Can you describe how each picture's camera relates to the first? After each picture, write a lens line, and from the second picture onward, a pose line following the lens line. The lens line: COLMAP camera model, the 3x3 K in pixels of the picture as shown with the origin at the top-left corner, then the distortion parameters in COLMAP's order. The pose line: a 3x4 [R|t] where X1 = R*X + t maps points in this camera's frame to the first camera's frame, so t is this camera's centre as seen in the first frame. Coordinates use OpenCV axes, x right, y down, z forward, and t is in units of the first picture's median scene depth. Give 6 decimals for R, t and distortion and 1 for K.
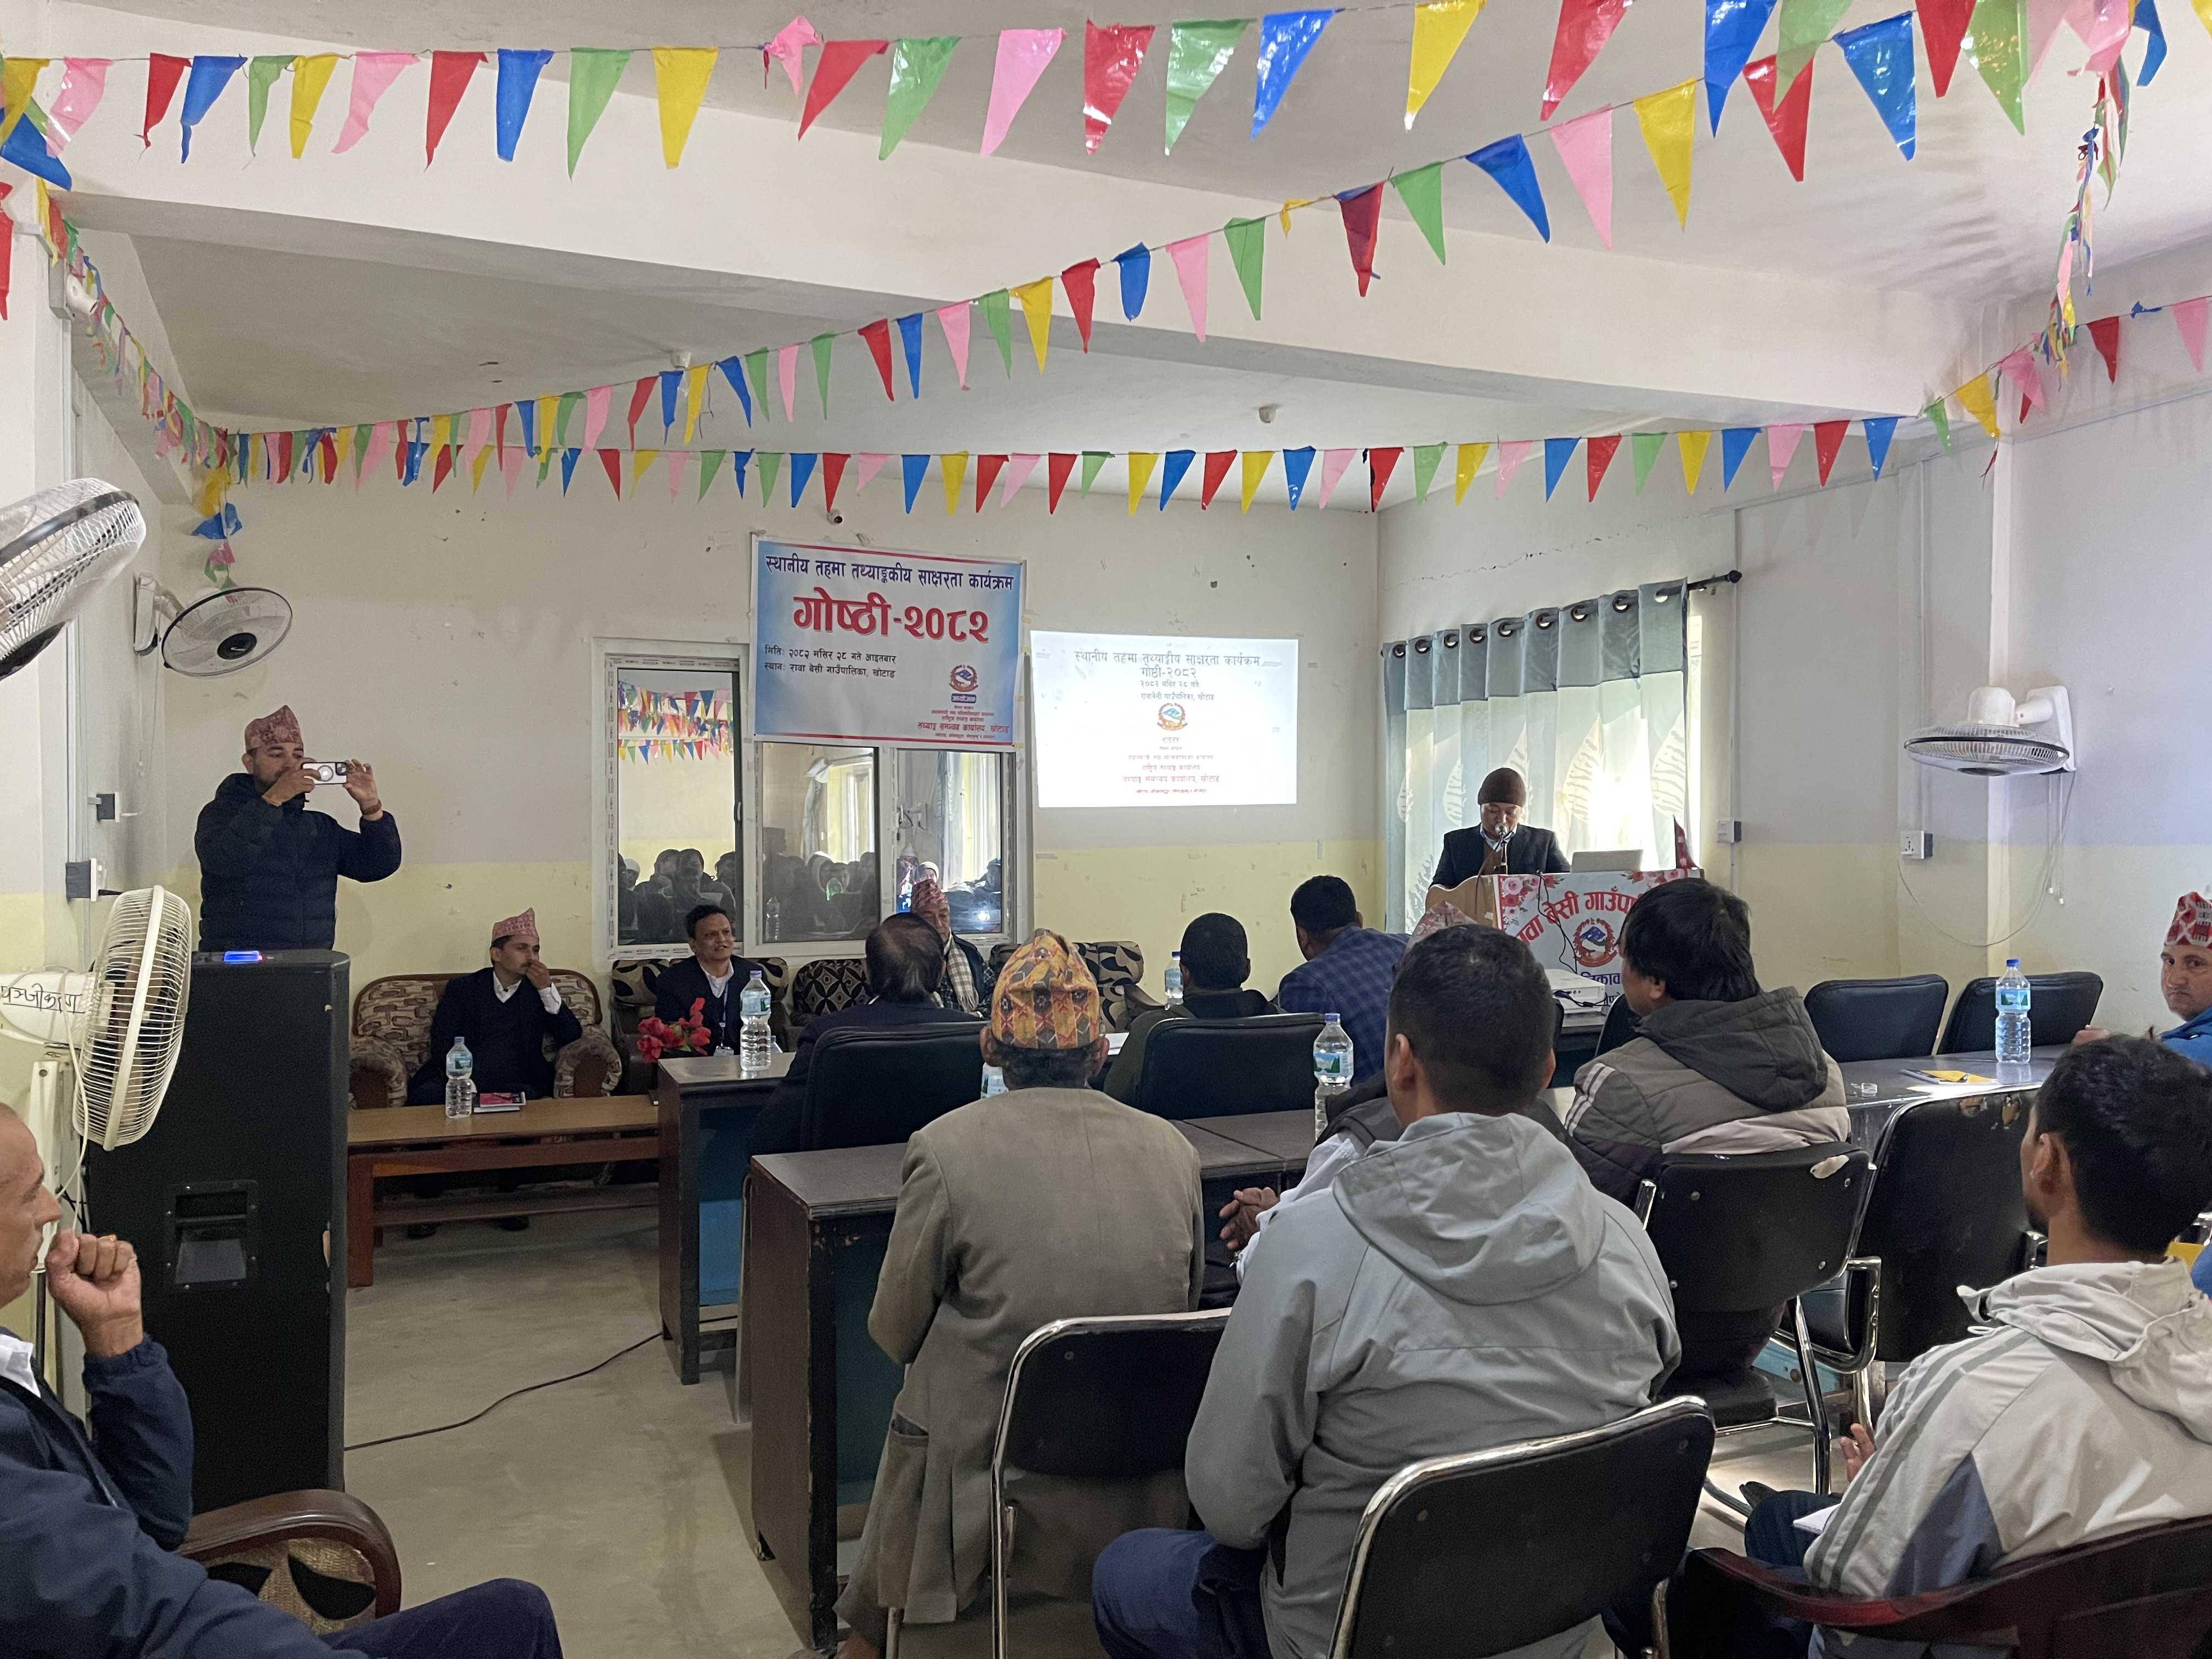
lens RADIAL K [[1666.8, 0, 1106.6], [0, 1666.8, 847.8], [0, 0, 1]] dist [0.077144, -0.107279]
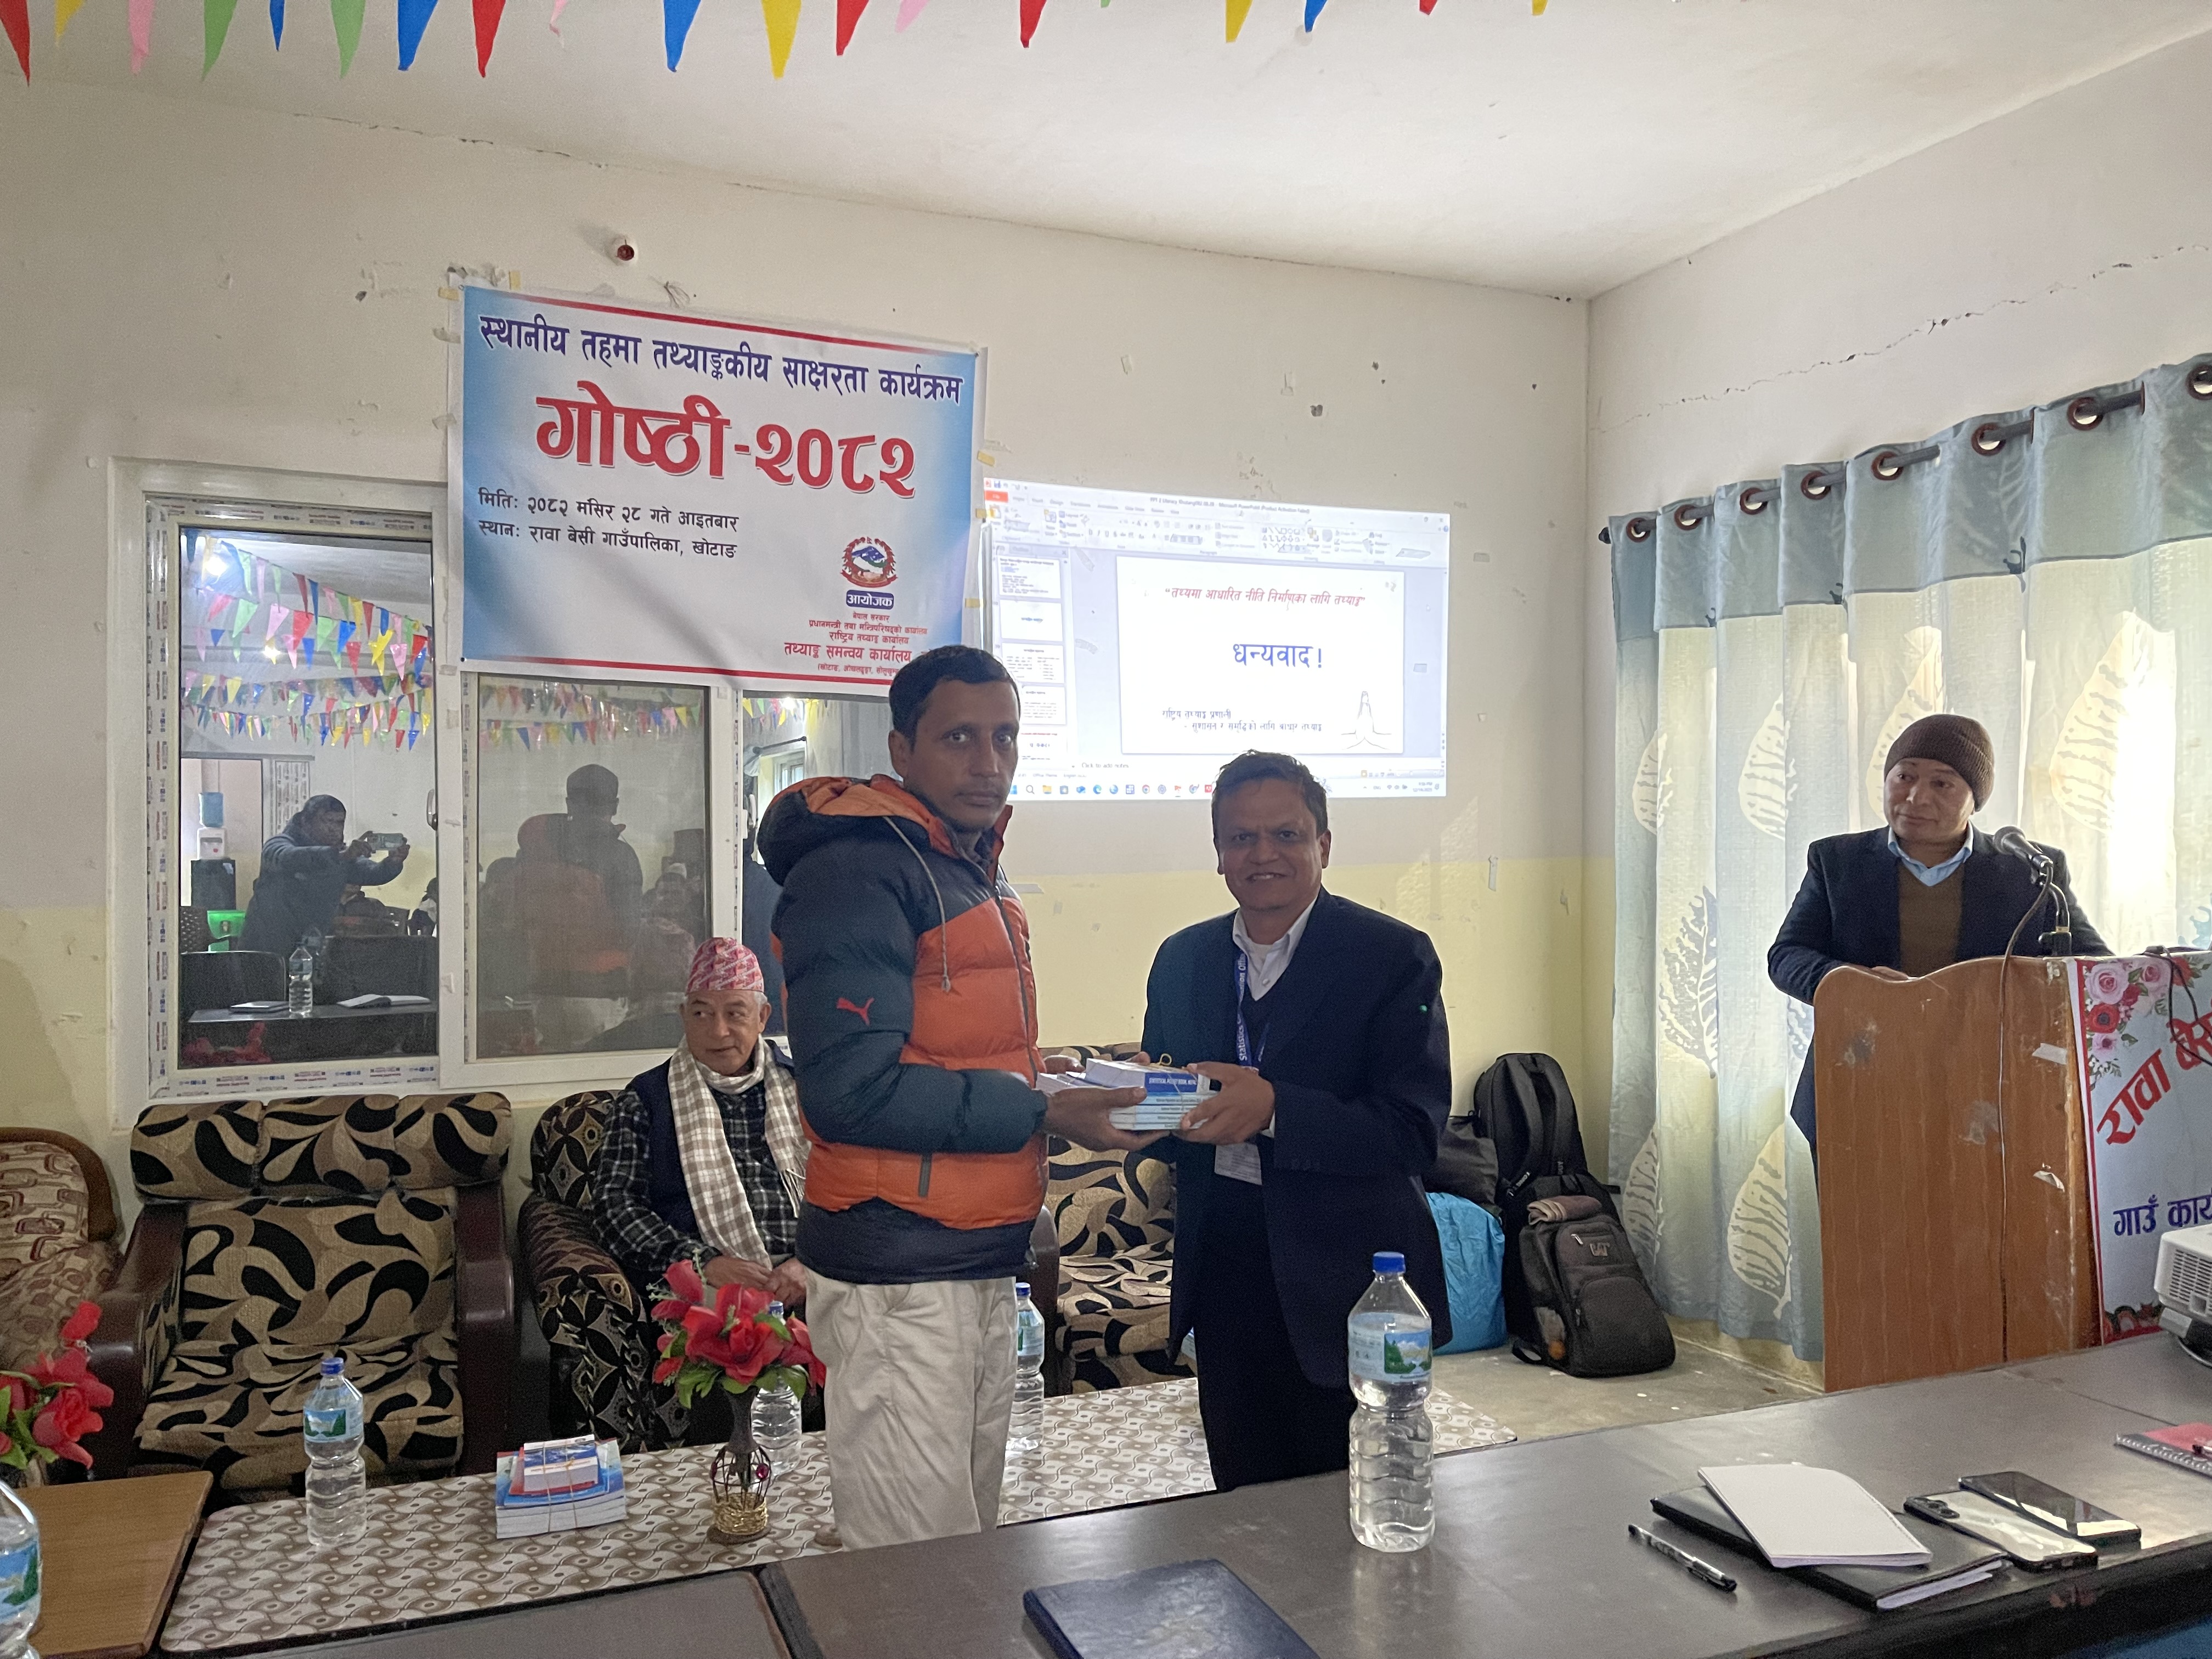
lens RADIAL K [[1685.6, 0, 1106.0], [0, 1685.6, 829.5], [0, 0, 1]] dist [0.028003, -0.002925]
pose [[0.999985, 0.001153, 0.005308, -0.012912], [-0.001105, 0.999958, -0.009061, -0.011062], [-0.005318, 0.009055, 0.999945, 0.512531]]
